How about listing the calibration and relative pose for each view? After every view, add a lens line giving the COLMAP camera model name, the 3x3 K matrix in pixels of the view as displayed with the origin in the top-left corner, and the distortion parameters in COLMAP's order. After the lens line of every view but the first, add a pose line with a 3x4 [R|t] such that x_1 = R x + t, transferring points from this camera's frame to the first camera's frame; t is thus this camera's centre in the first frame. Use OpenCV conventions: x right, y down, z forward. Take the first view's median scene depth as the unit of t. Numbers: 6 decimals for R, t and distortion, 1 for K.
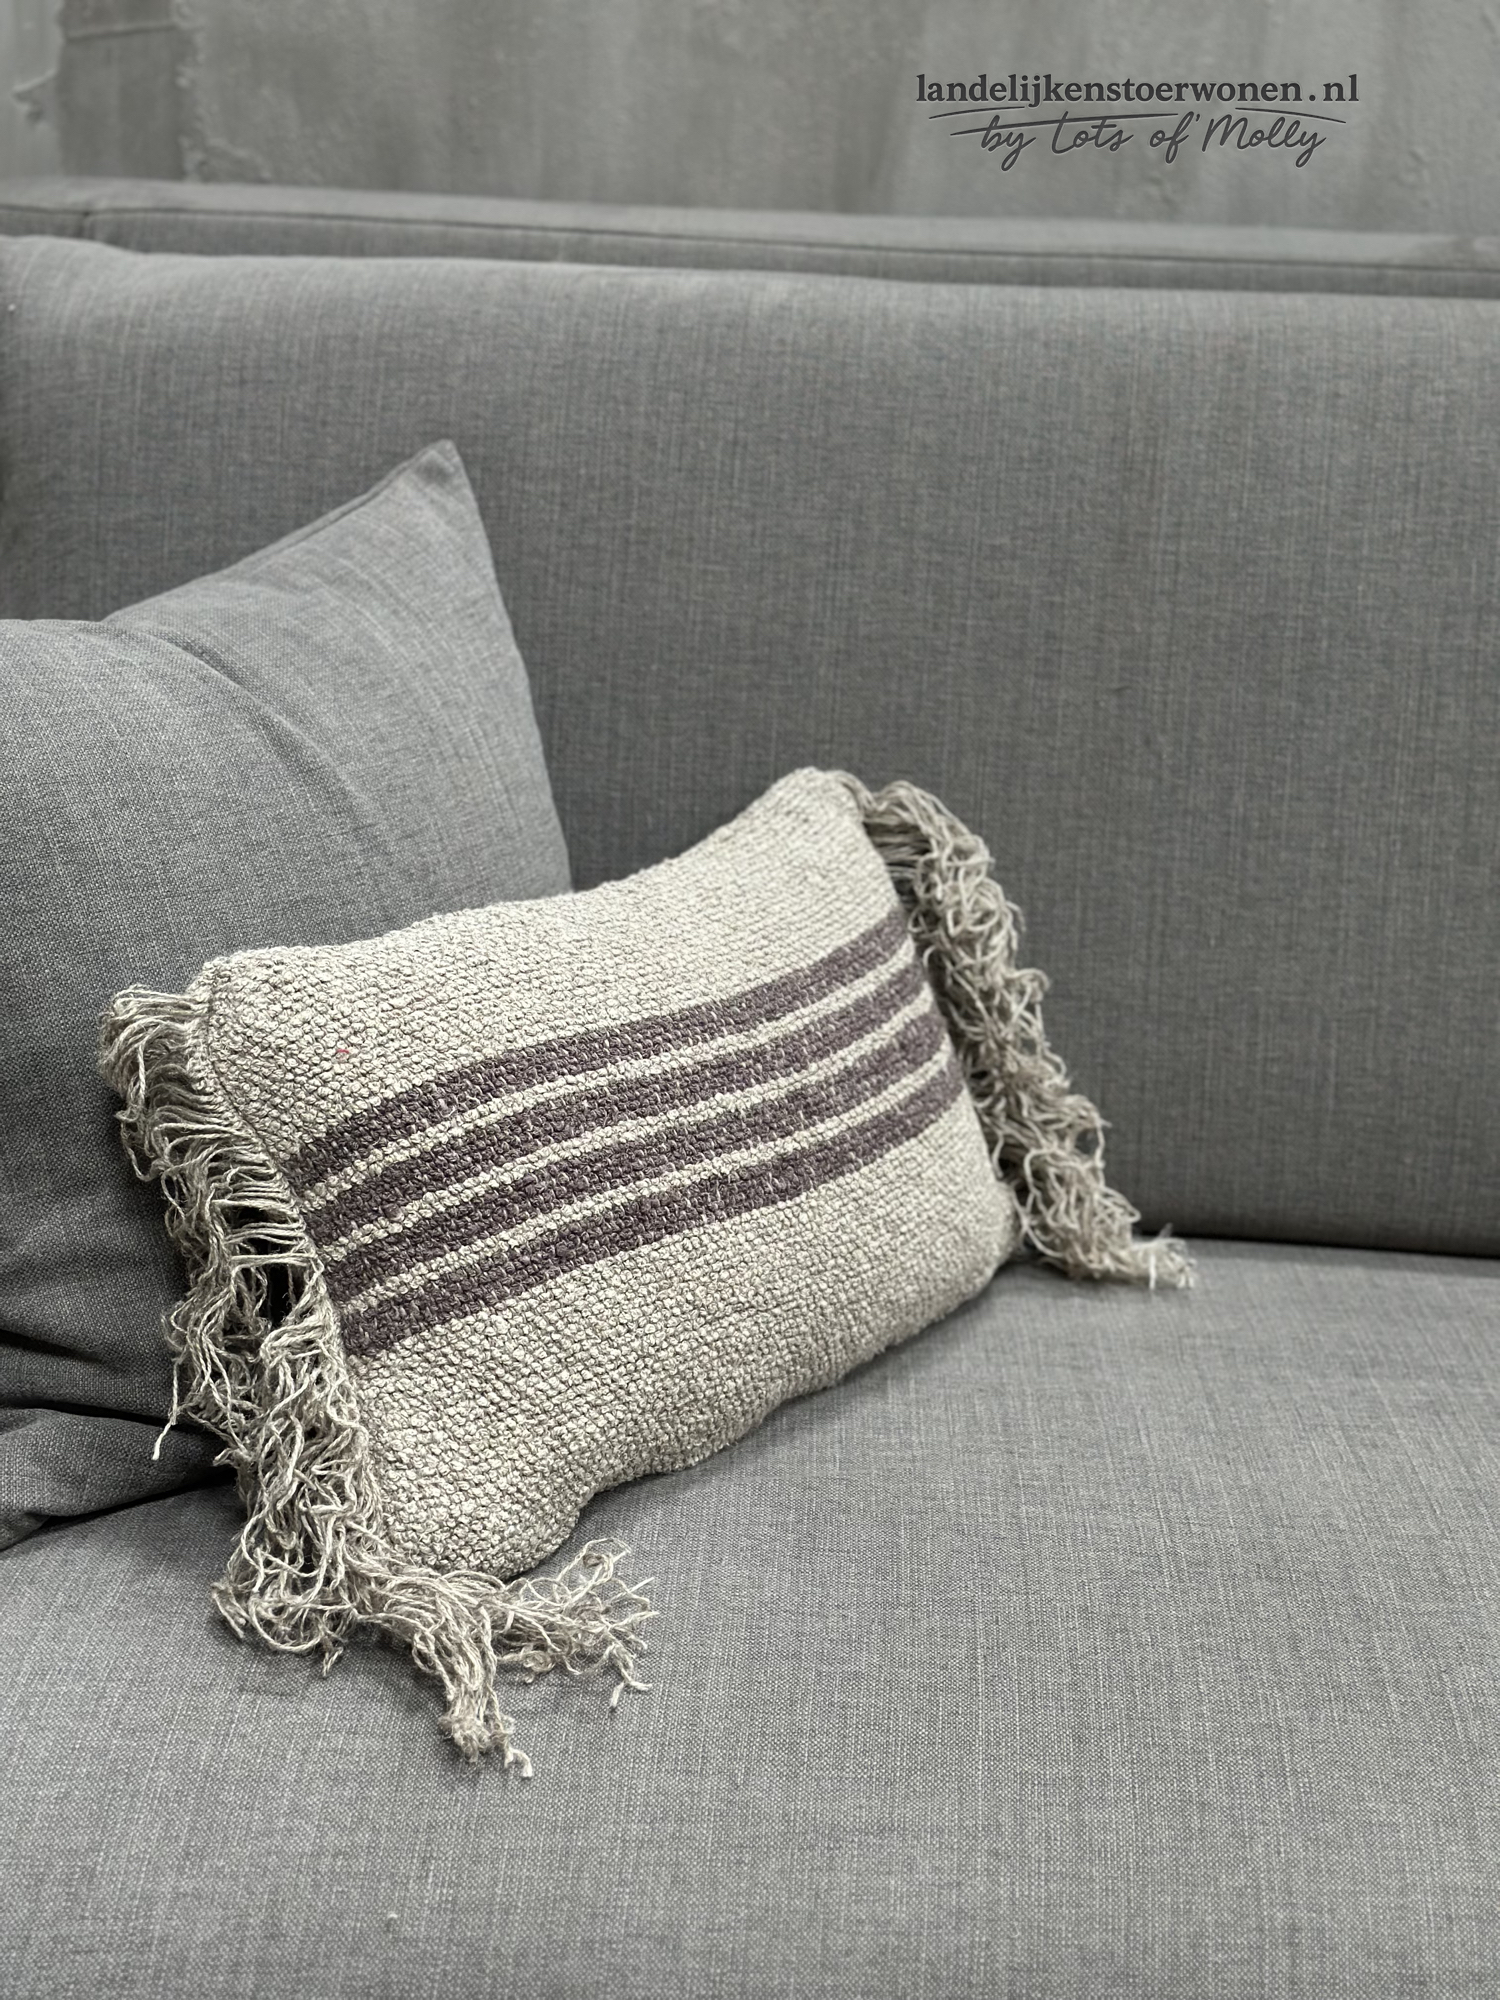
lens RADIAL K [[2781.1, 0, 758.6], [0, 2781.1, 1009.0], [0, 0, 1]] dist [0.117319, 0.000000]
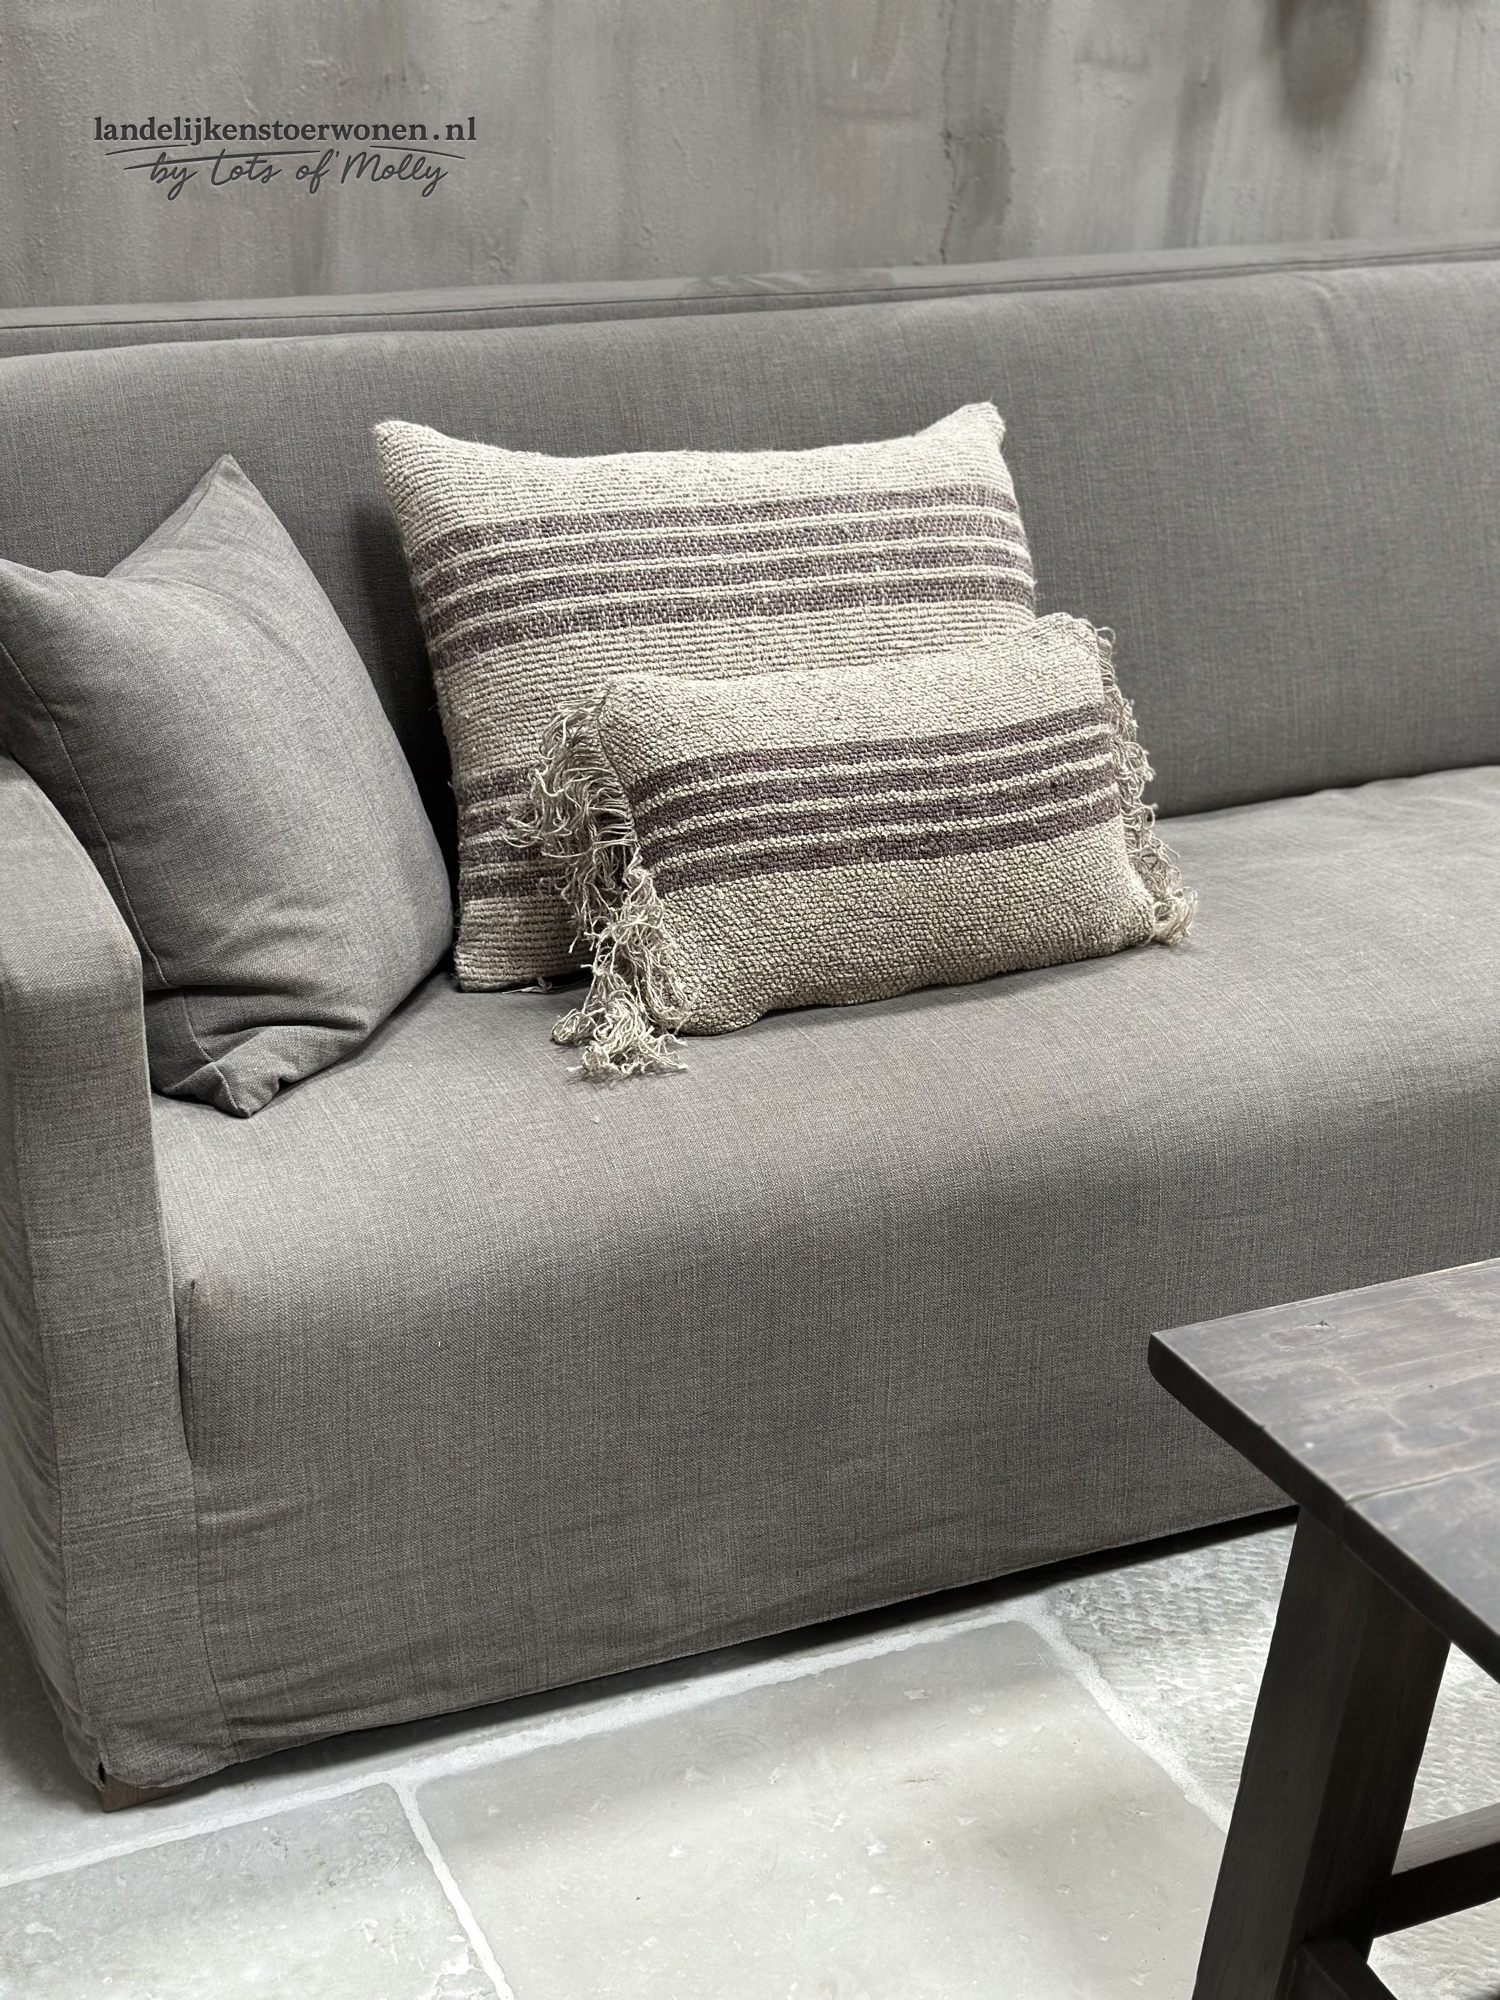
lens RADIAL K [[2781.1, 0, 739.0], [0, 2781.1, 1008.4], [0, 0, 1]] dist [0.117319, 0.000000]
pose [[0.893060, -0.194484, 0.405735, -0.560337], [0.203196, 0.978892, 0.021967, 0.127274], [-0.401442, 0.062826, 0.913727, -0.545143]]
